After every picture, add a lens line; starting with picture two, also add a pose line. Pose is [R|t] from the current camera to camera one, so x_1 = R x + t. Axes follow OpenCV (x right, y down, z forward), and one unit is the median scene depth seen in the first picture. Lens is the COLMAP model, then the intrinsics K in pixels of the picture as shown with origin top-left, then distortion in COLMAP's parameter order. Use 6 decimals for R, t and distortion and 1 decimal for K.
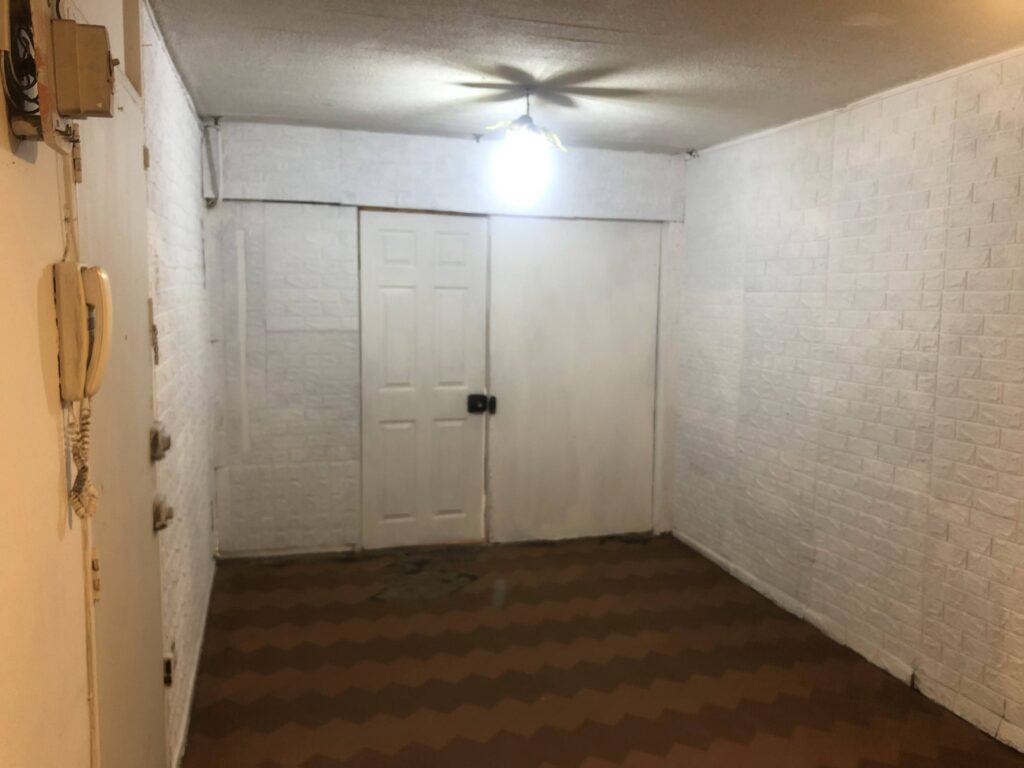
lens RADIAL K [[838.8, 0, 527.1], [0, 838.8, 383.1], [0, 0, 1]] dist [0.084743, -0.358082]
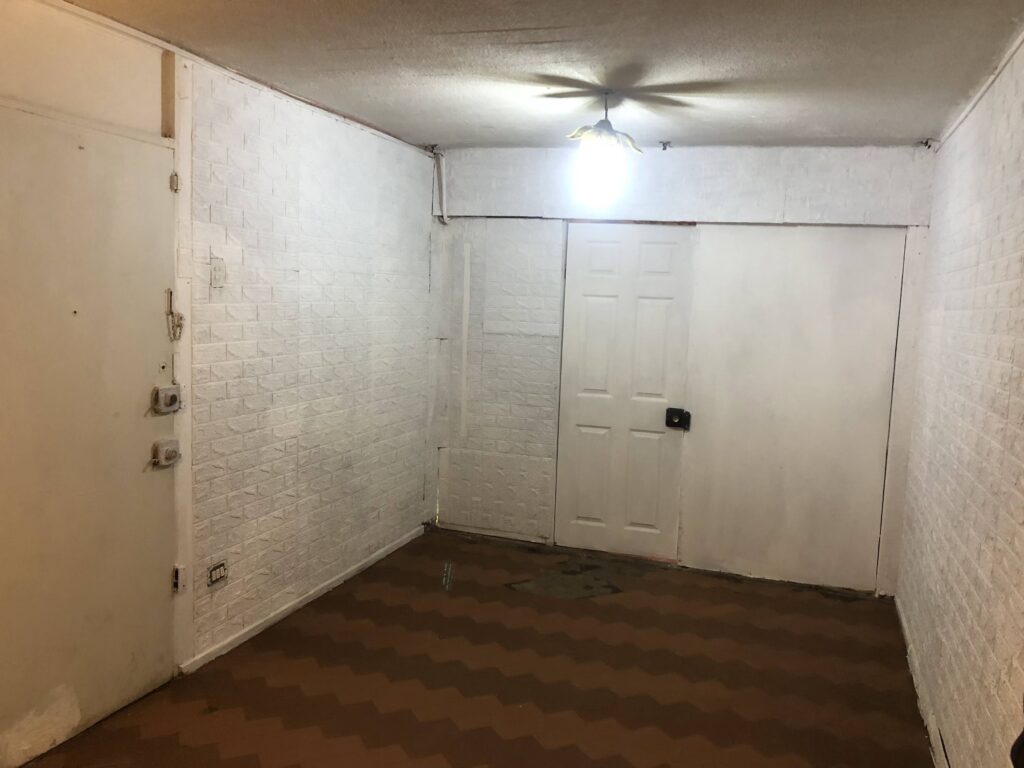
lens RADIAL K [[838.8, 0, 527.1], [0, 838.8, 383.1], [0, 0, 1]] dist [0.084743, -0.358082]
pose [[0.814130, 0.079735, -0.575182, 0.382198], [-0.091433, 0.995774, 0.008623, -0.009176], [0.573438, 0.045571, 0.817980, 0.117397]]
